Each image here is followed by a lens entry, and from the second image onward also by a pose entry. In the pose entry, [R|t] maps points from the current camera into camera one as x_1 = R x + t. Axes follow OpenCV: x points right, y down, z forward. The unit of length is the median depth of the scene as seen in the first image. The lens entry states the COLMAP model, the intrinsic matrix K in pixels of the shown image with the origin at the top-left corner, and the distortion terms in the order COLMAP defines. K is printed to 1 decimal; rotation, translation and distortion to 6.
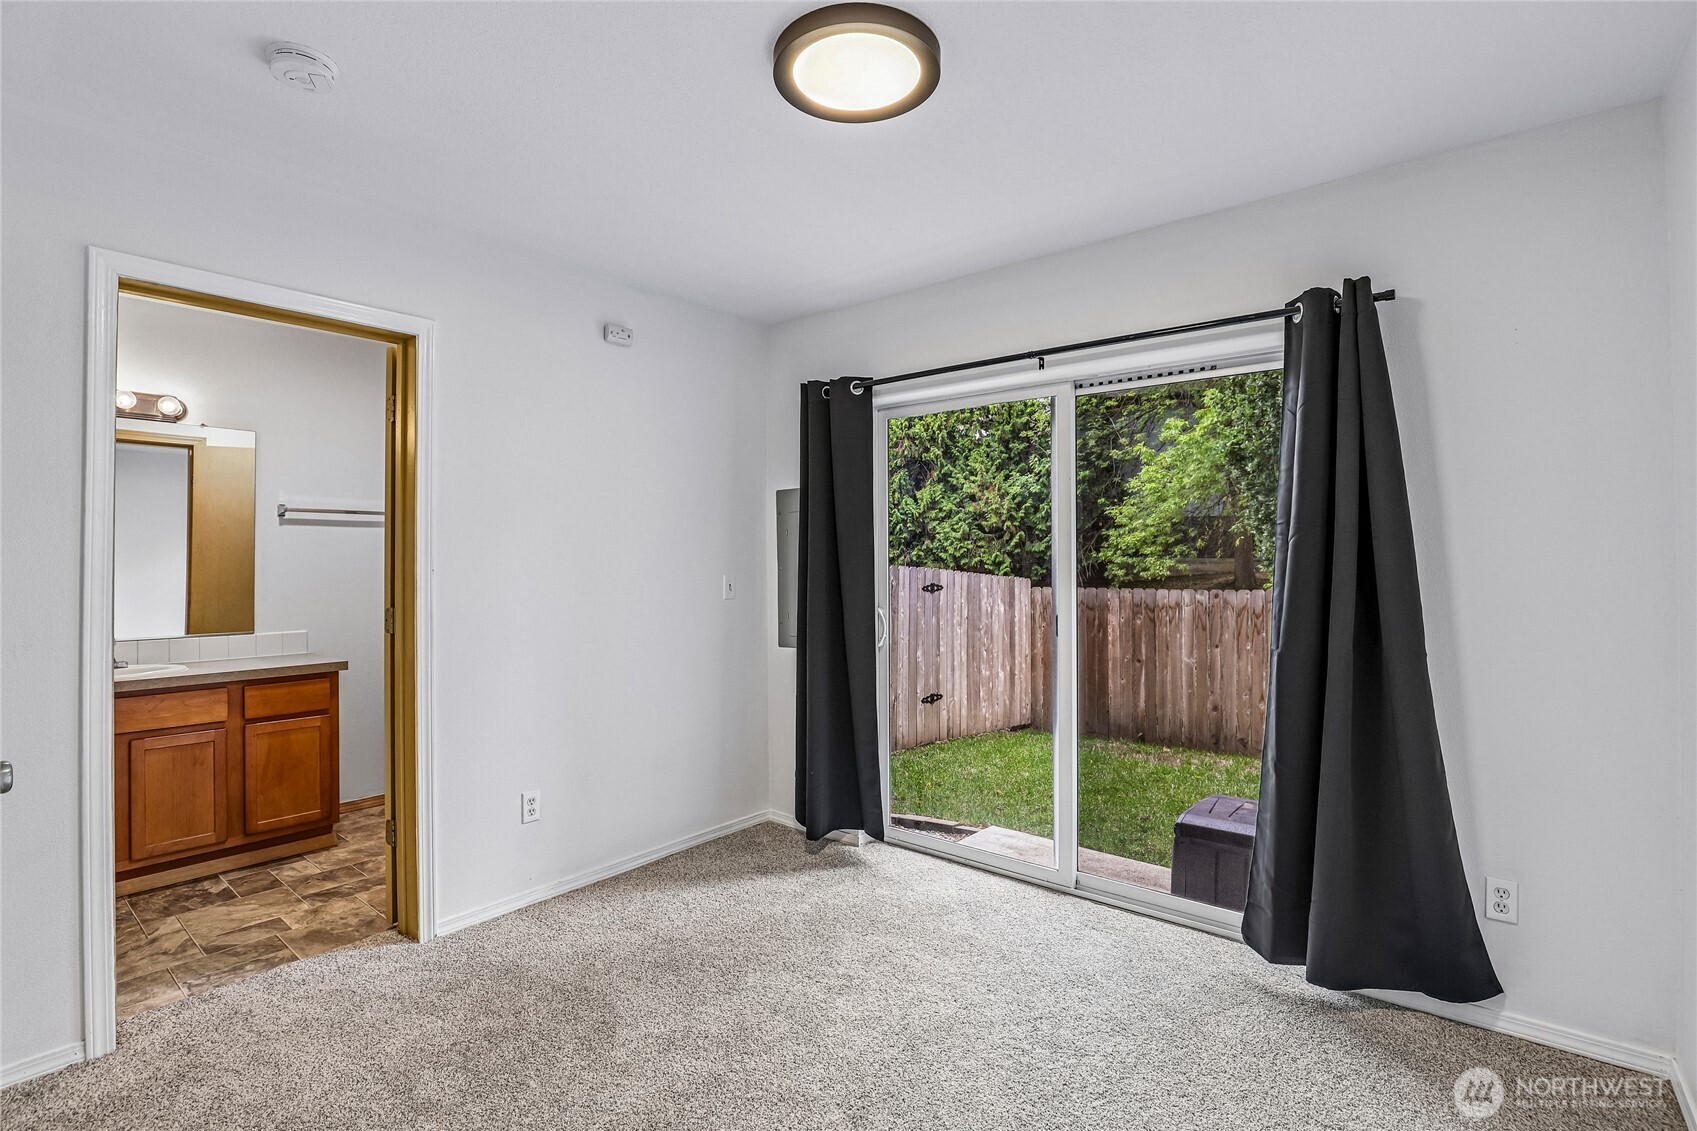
lens RADIAL K [[789.3, 0, 841.6], [0, 789.3, 568.0], [0, 0, 1]] dist [-0.028800, 0.001878]
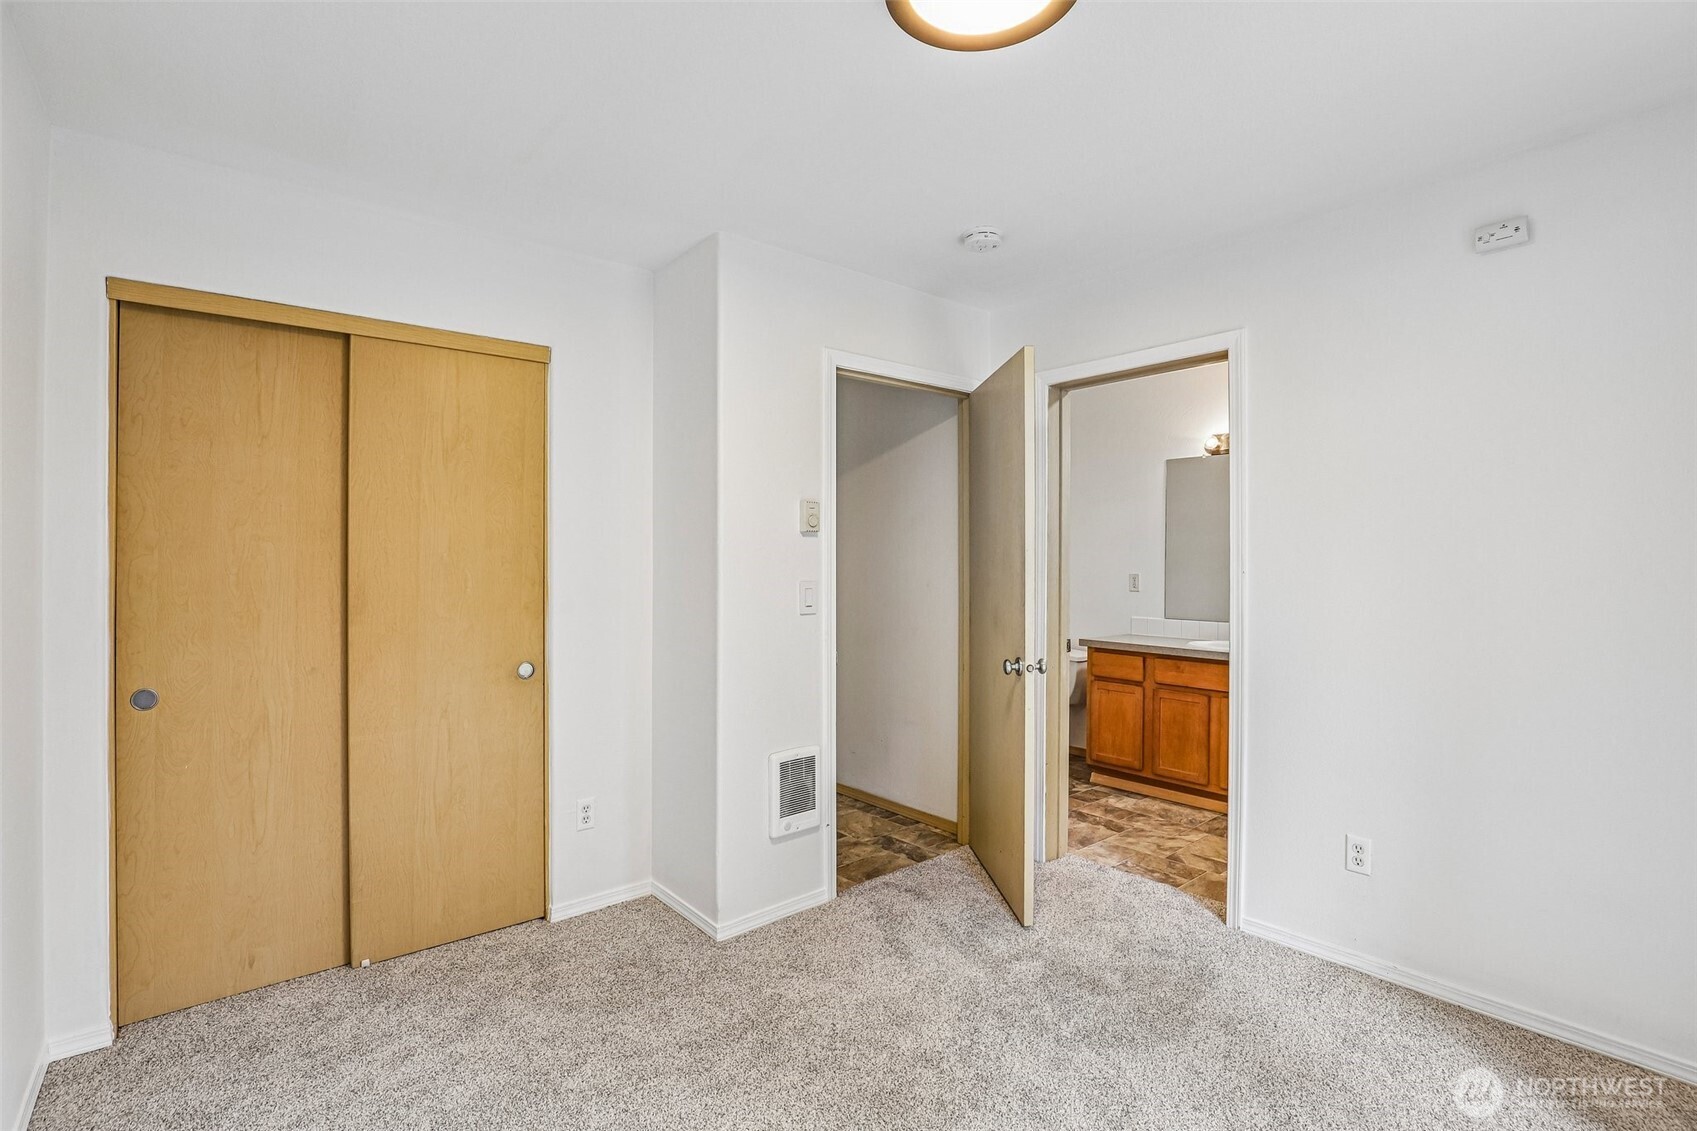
lens RADIAL K [[789.3, 0, 841.6], [0, 789.3, 568.0], [0, 0, 1]] dist [-0.028800, 0.001878]
pose [[-0.226064, 0.003594, -0.974106, 0.642985], [0.008224, 0.999965, 0.001781, -0.013698], [0.974078, -0.007609, -0.226086, 0.765051]]
